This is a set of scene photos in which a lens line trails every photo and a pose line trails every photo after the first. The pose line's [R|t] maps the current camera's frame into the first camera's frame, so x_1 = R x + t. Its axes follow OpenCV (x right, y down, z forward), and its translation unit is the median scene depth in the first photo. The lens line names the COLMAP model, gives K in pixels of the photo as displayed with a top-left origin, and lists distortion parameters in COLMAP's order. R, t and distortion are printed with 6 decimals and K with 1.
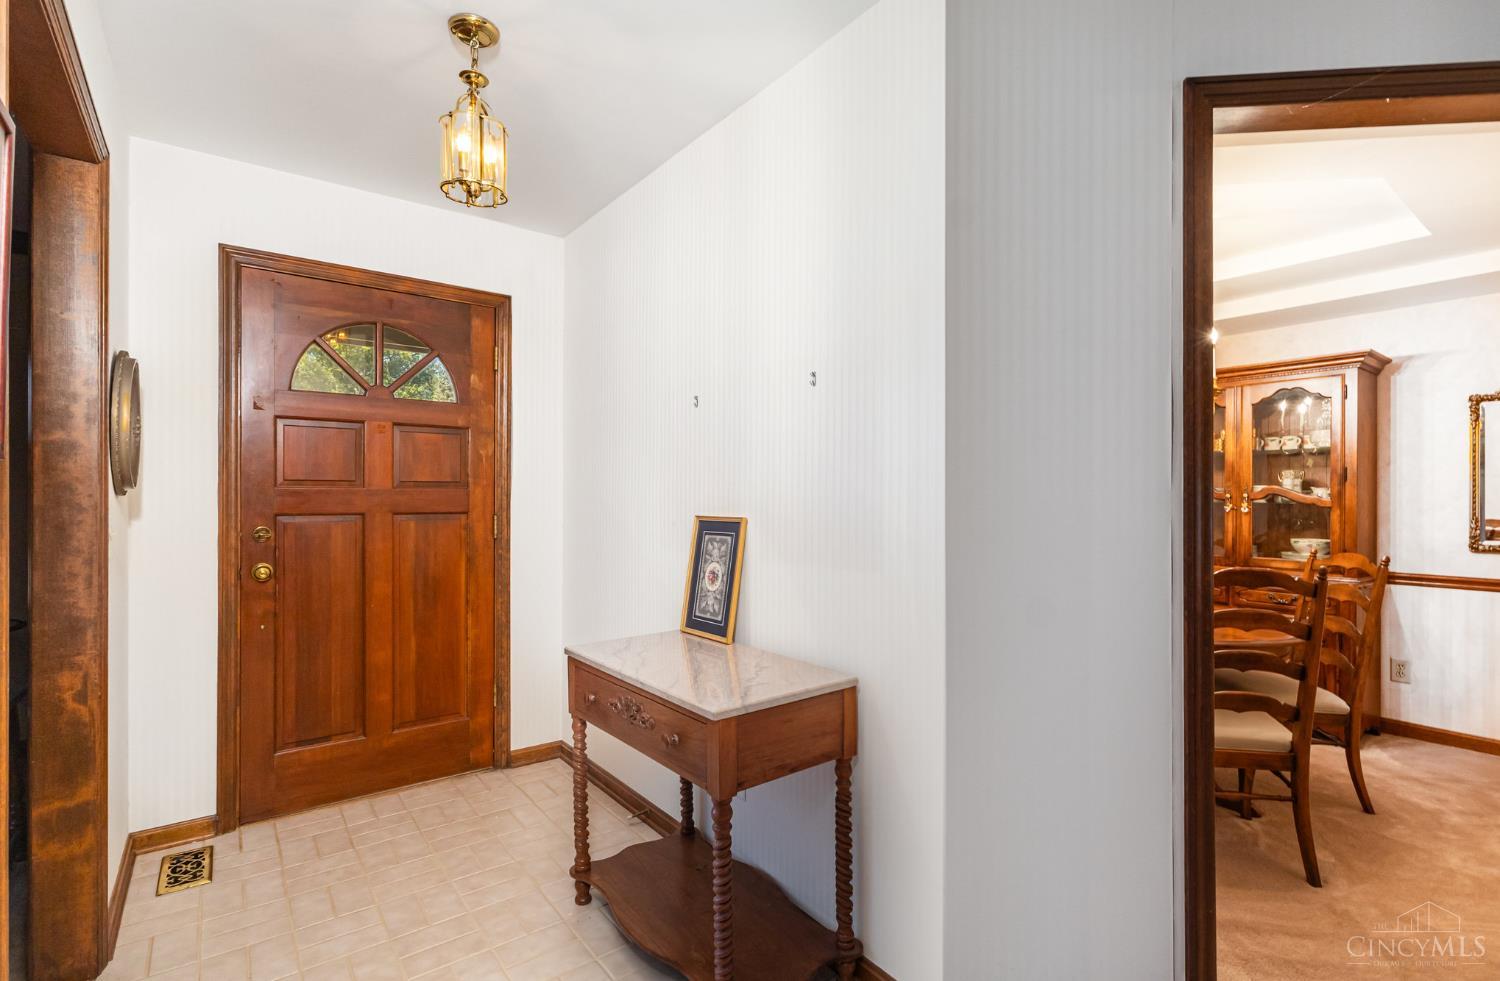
lens RADIAL K [[700.2, 0, 747.0], [0, 700.2, 496.1], [0, 0, 1]] dist [0.002491, 0.000204]
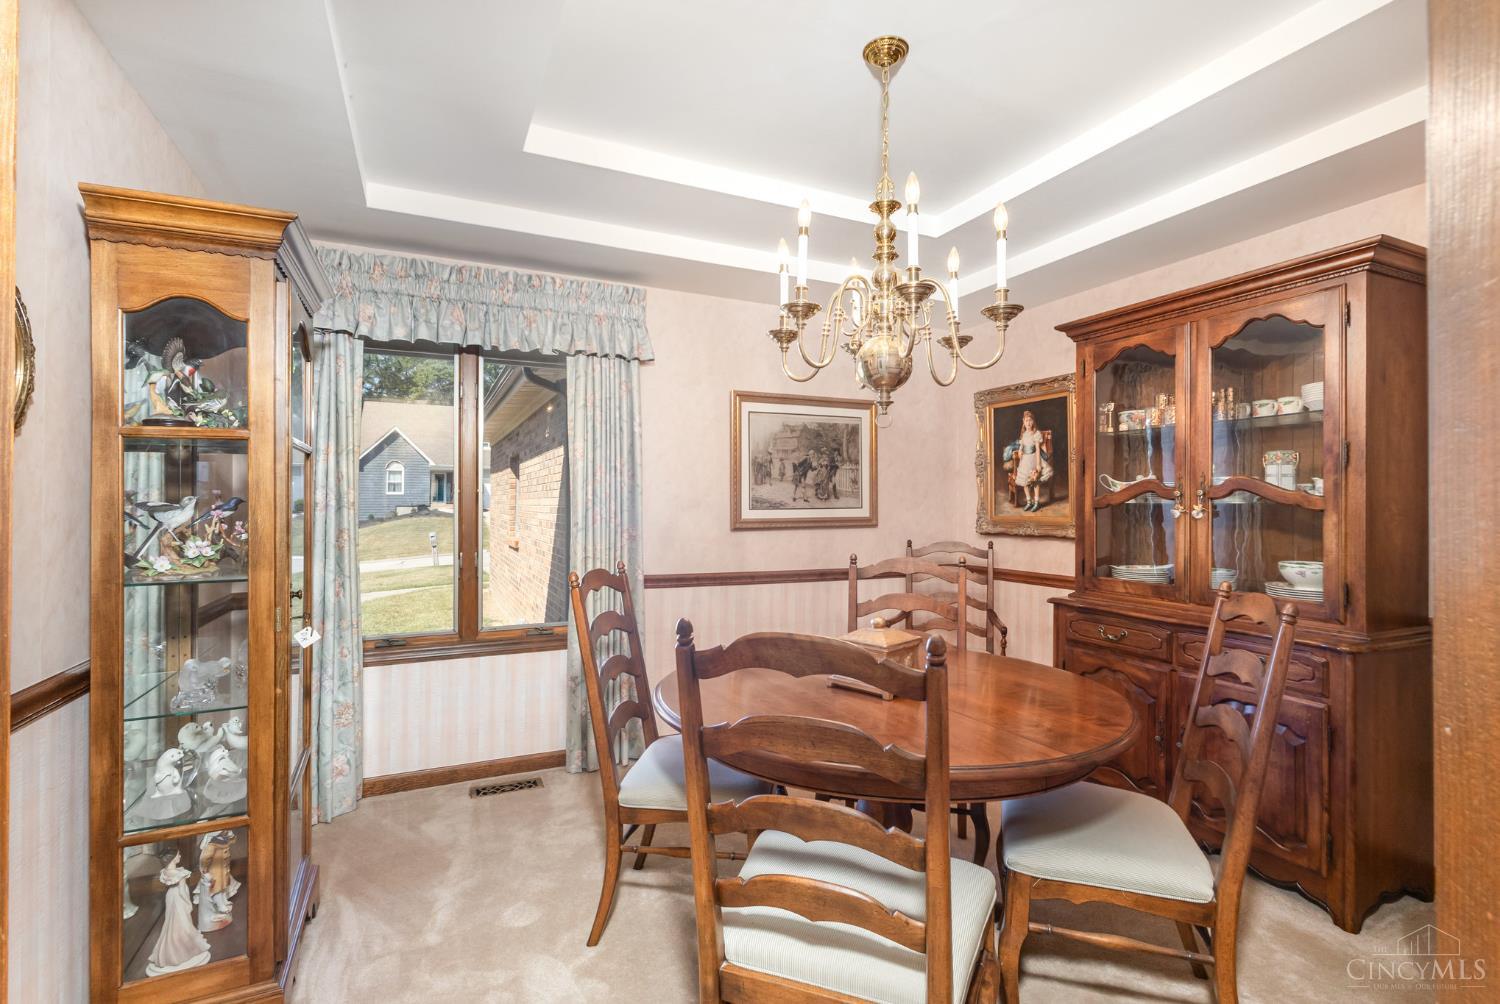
lens RADIAL K [[700.8, 0, 754.6], [0, 700.8, 499.7], [0, 0, 1]] dist [0.002874, 0.000888]
pose [[0.979315, -0.001124, -0.202338, 0.450666], [0.000999, 0.999999, -0.000719, 0.006100], [0.202338, 0.000502, 0.979316, 0.298455]]
